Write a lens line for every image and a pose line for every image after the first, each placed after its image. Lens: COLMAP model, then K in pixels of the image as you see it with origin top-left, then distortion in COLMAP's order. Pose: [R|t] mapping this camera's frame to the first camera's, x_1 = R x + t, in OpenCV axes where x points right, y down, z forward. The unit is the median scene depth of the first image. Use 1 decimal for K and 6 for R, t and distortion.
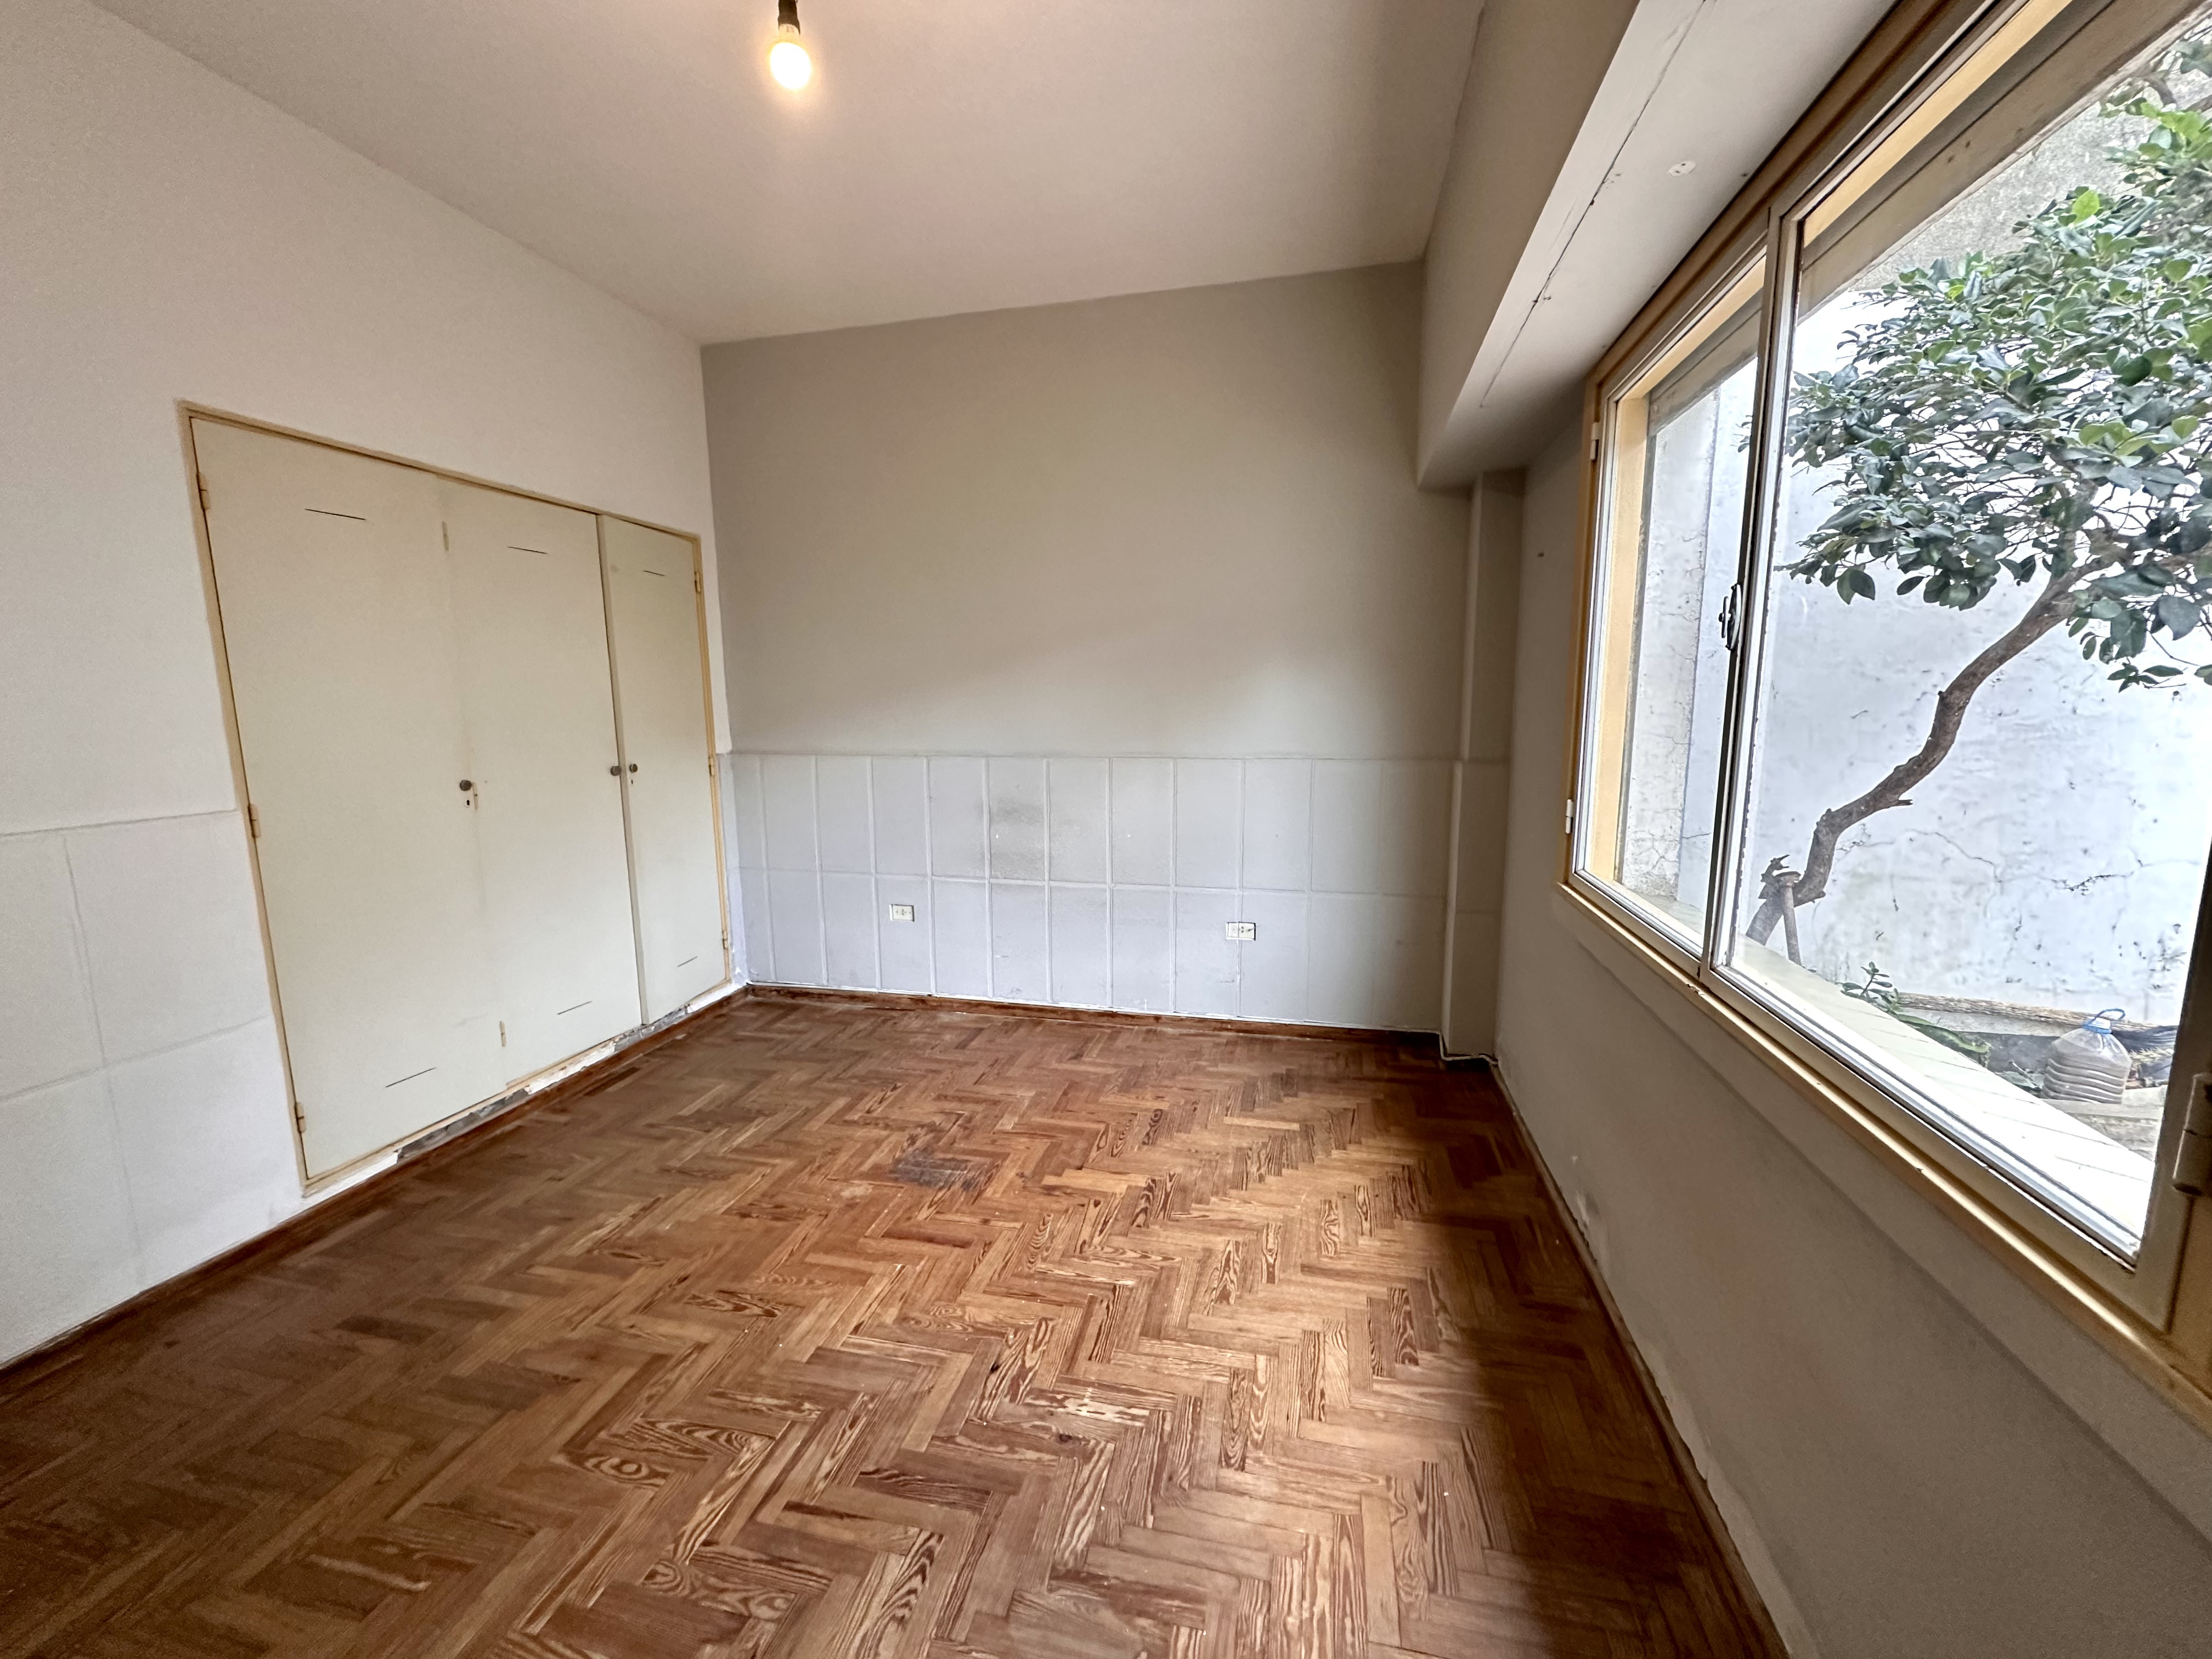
lens RADIAL K [[876.9, 0, 1106.7], [0, 876.9, 833.5], [0, 0, 1]] dist [-0.003163, 0.000566]
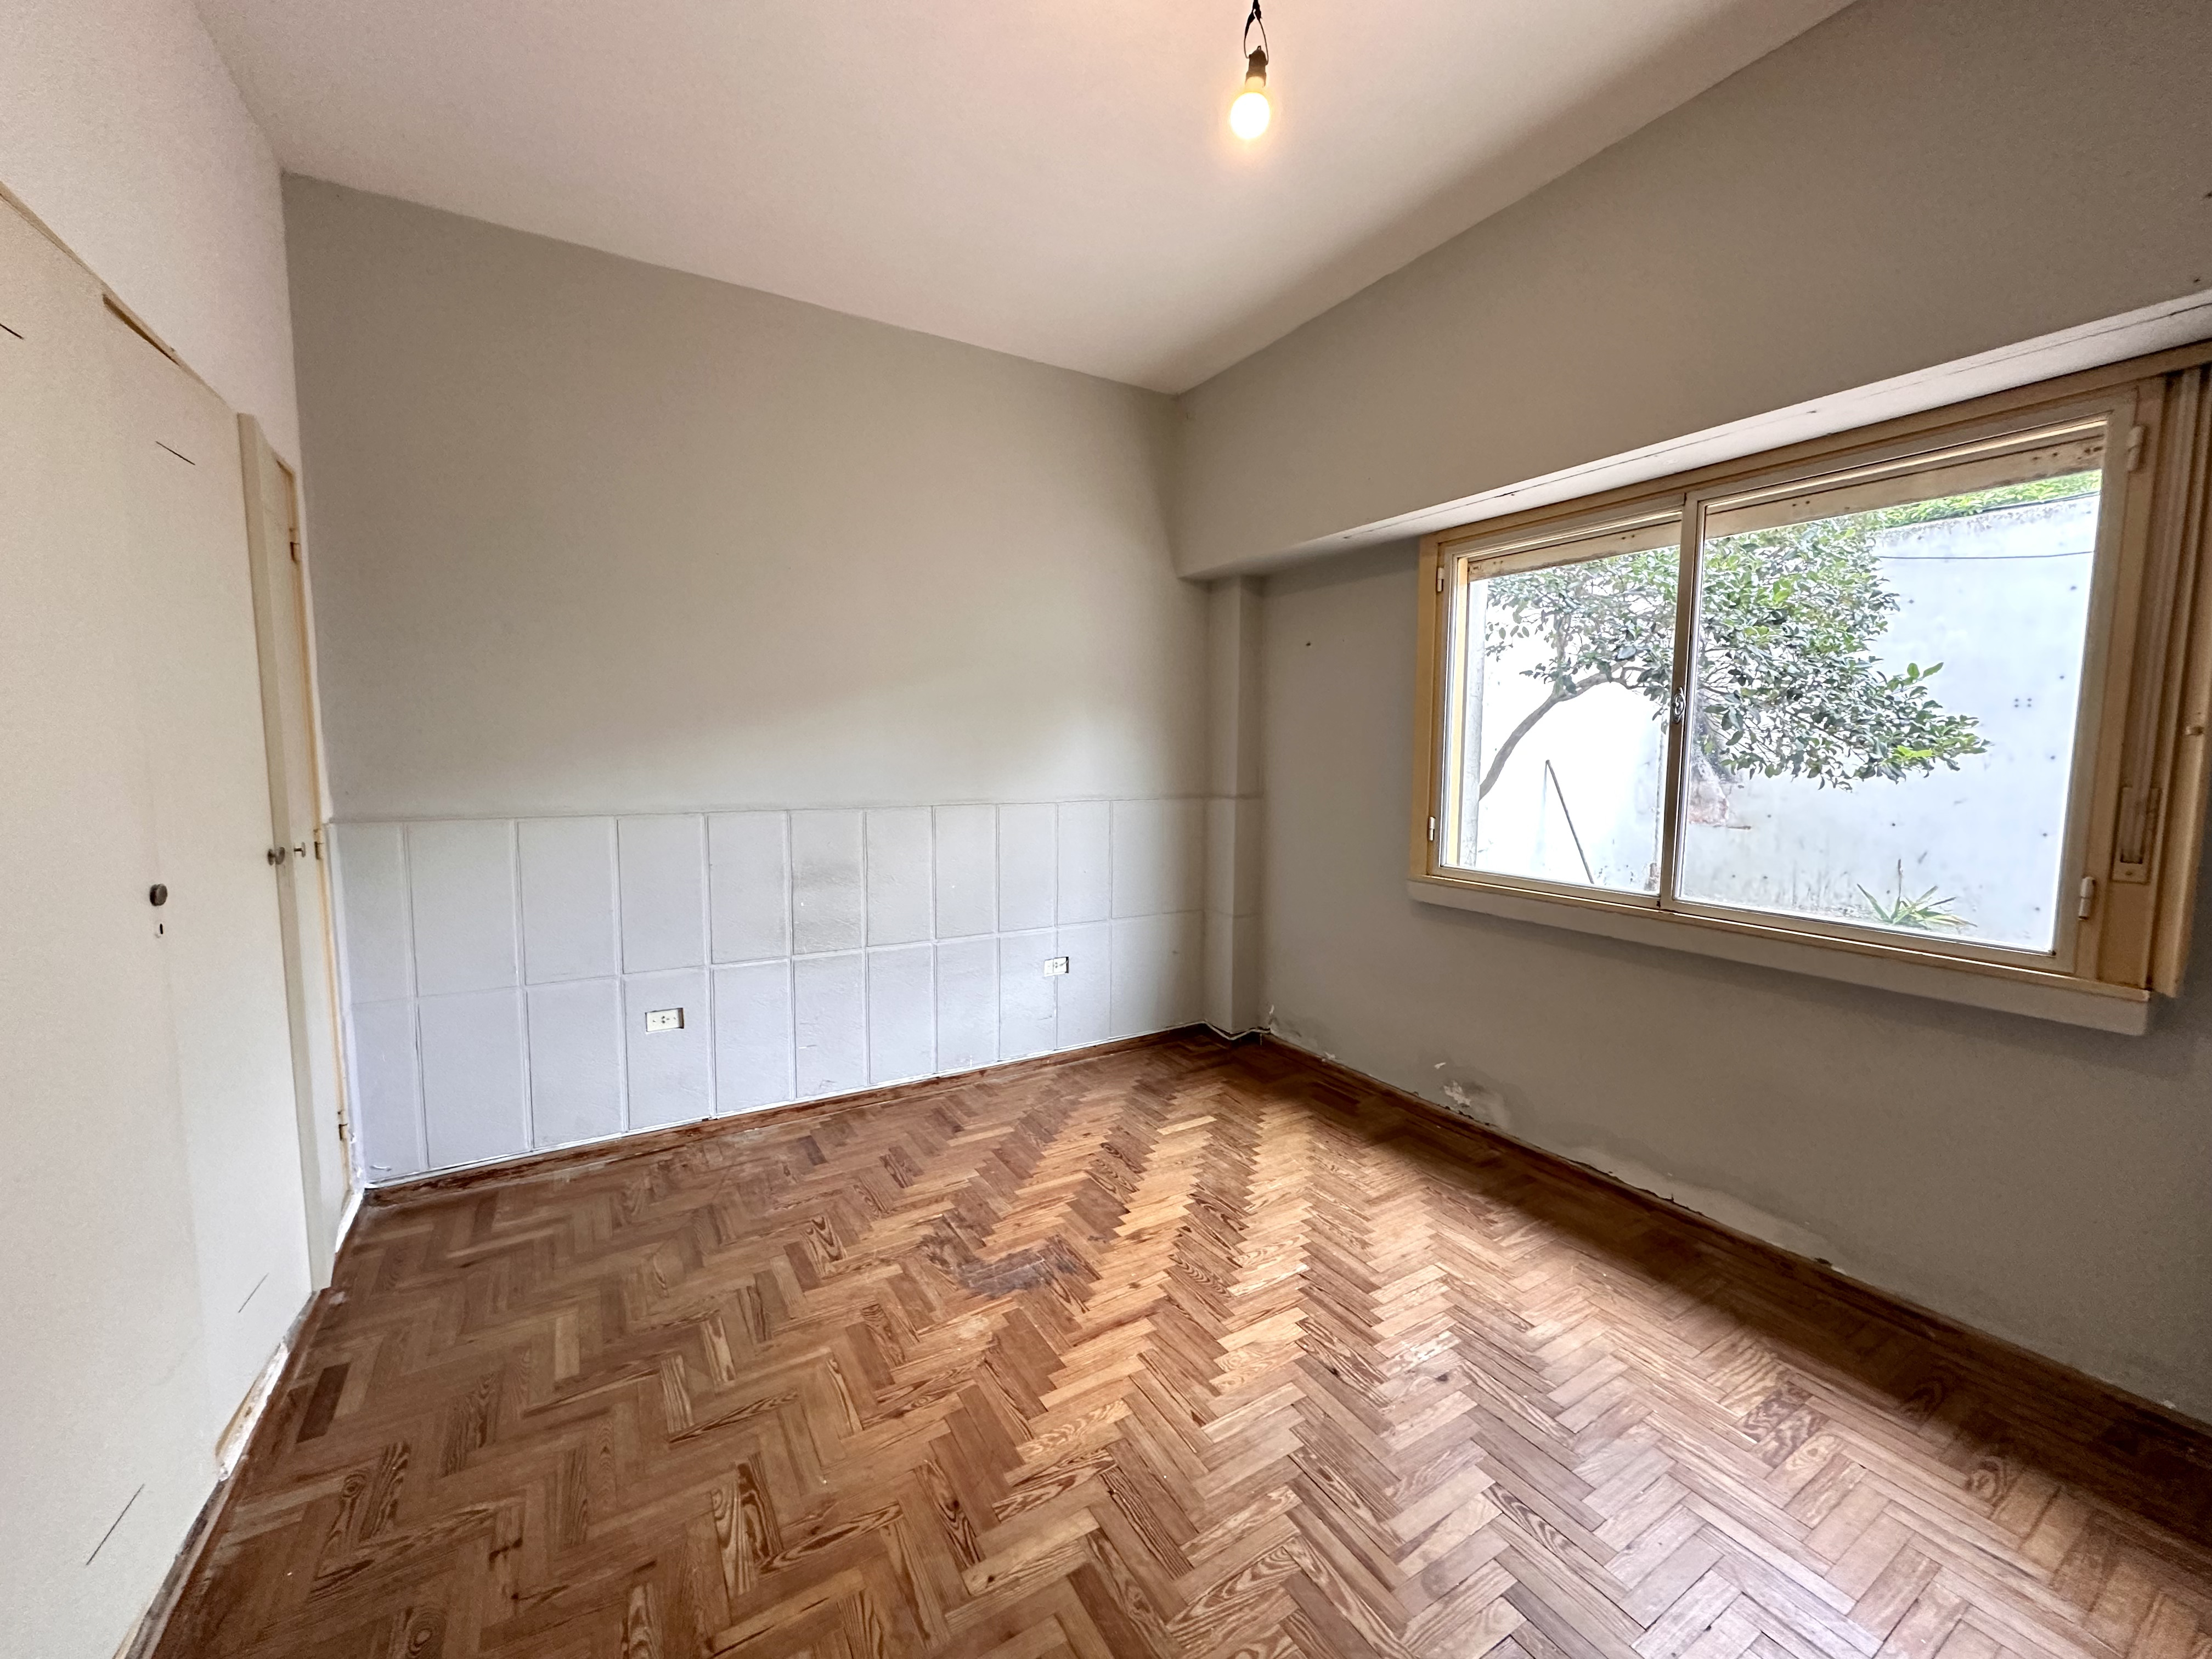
lens RADIAL K [[876.9, 0, 1107.2], [0, 876.9, 832.6], [0, 0, 1]] dist [-0.003163, 0.000566]
pose [[0.716068, -0.055815, 0.695795, -0.530948], [0.096357, 0.995159, -0.019336, -0.022174], [-0.691348, 0.080890, 0.717980, 0.196461]]
